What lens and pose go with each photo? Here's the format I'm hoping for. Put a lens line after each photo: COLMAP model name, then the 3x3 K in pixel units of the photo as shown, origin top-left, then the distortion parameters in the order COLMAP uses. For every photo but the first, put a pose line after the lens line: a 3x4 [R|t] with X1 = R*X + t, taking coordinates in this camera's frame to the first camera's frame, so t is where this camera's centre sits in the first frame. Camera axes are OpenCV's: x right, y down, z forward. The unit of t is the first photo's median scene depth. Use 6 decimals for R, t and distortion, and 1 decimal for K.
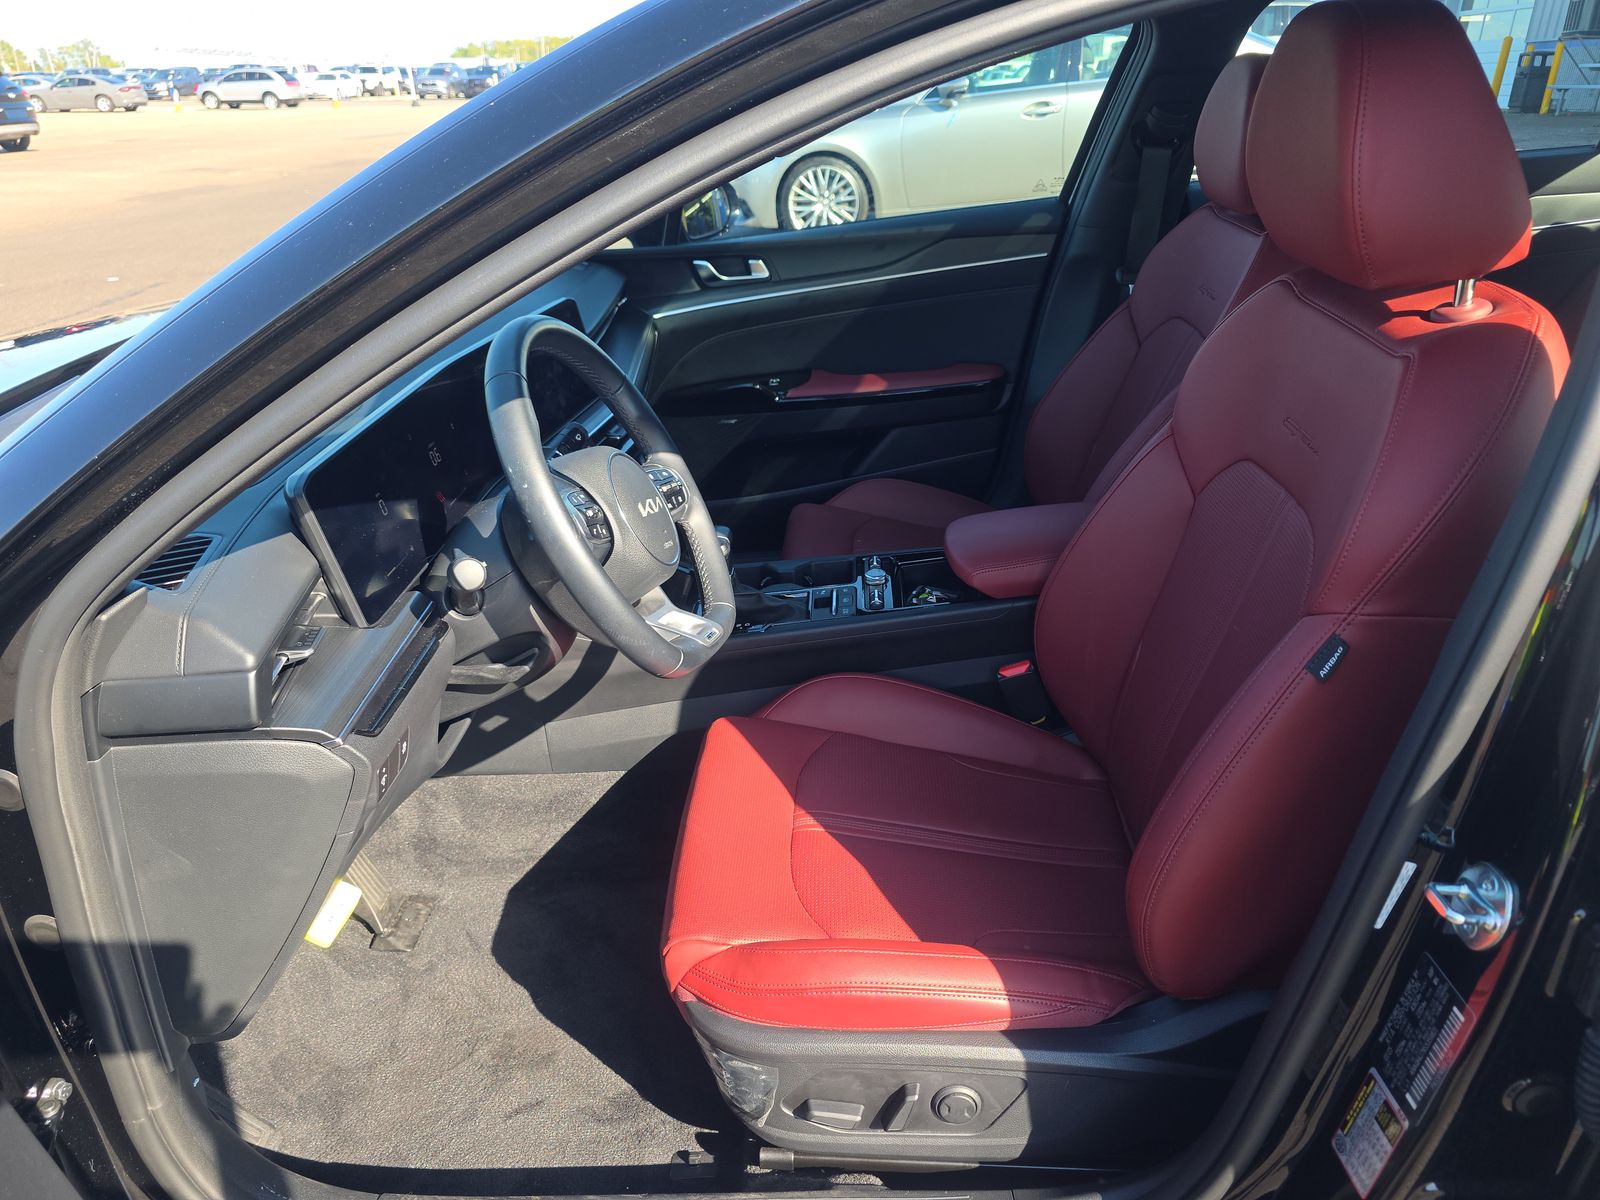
lens RADIAL K [[1058.1, 0, 794.0], [0, 1058.1, 606.8], [0, 0, 1]] dist [-0.002081, -0.017593]
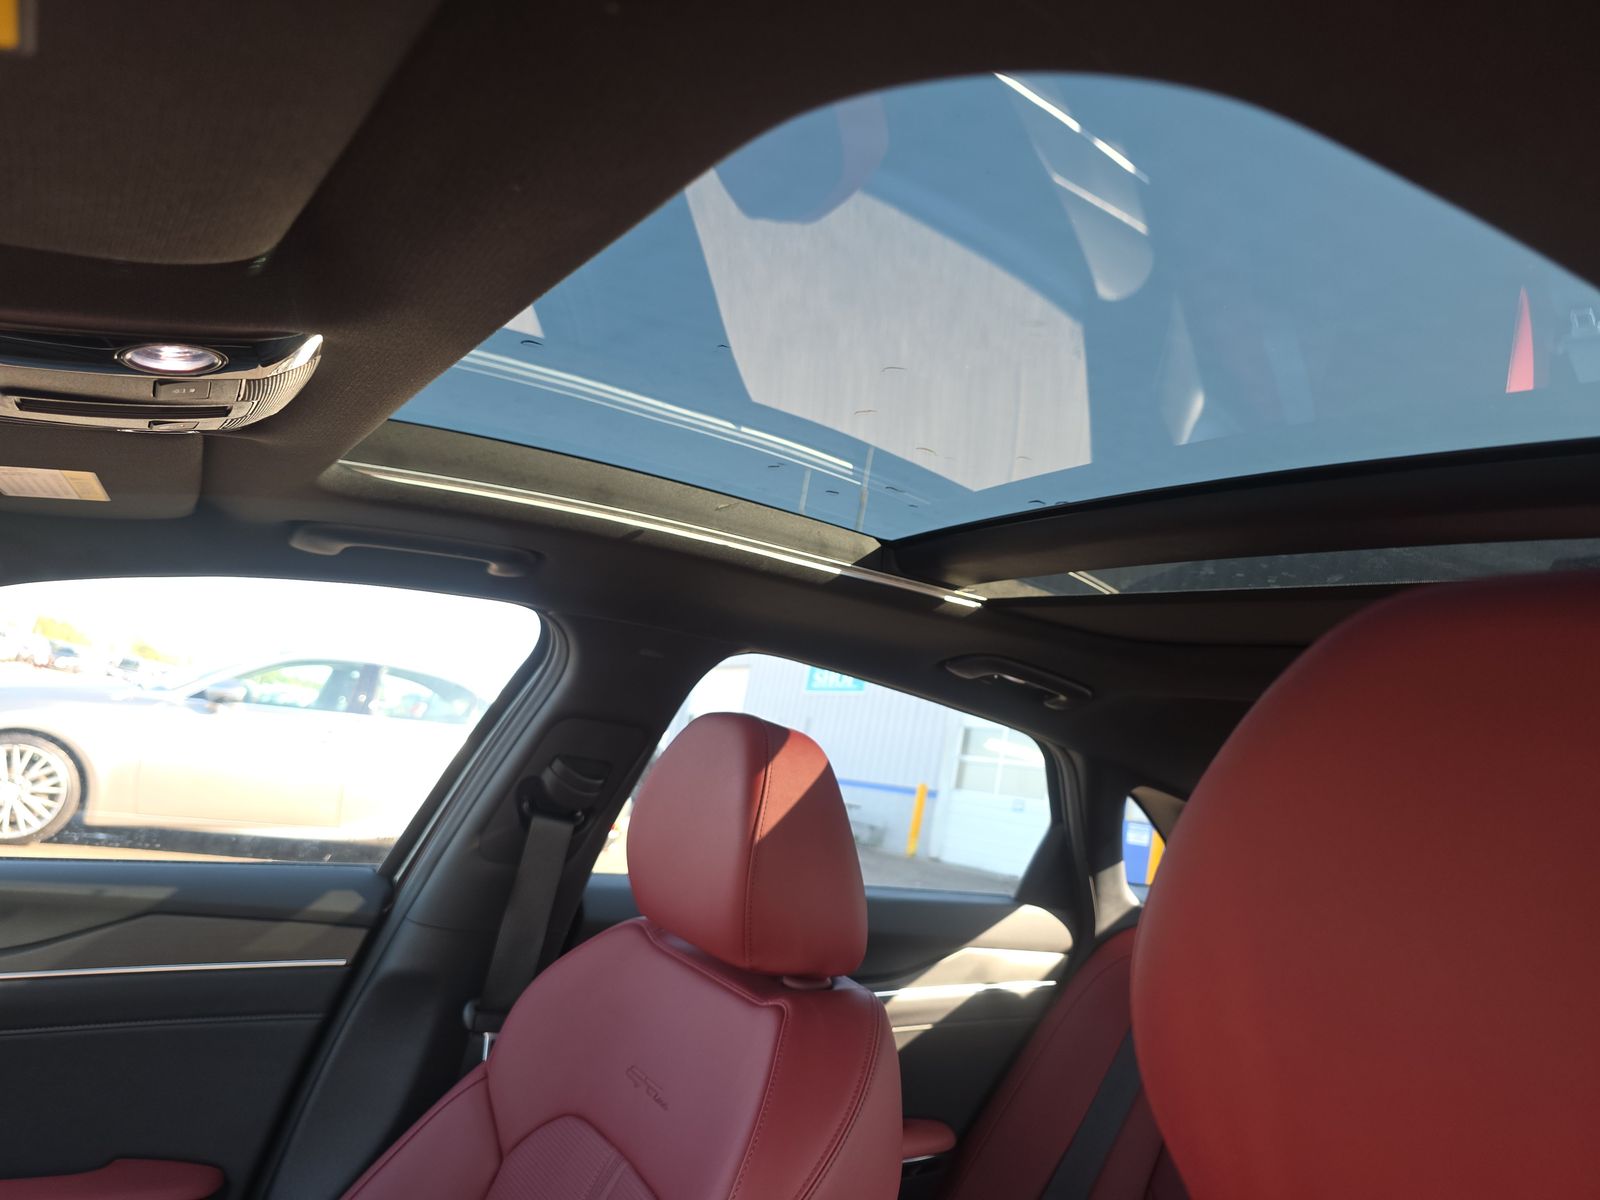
lens RADIAL K [[1058.1, 0, 798.6], [0, 1058.1, 613.3], [0, 0, 1]] dist [-0.002081, -0.017593]
pose [[0.783495, 0.275898, 0.556791, 0.062360], [0.077339, 0.845766, -0.527919, -0.172801], [-0.616566, 0.456683, 0.641316, 0.398272]]
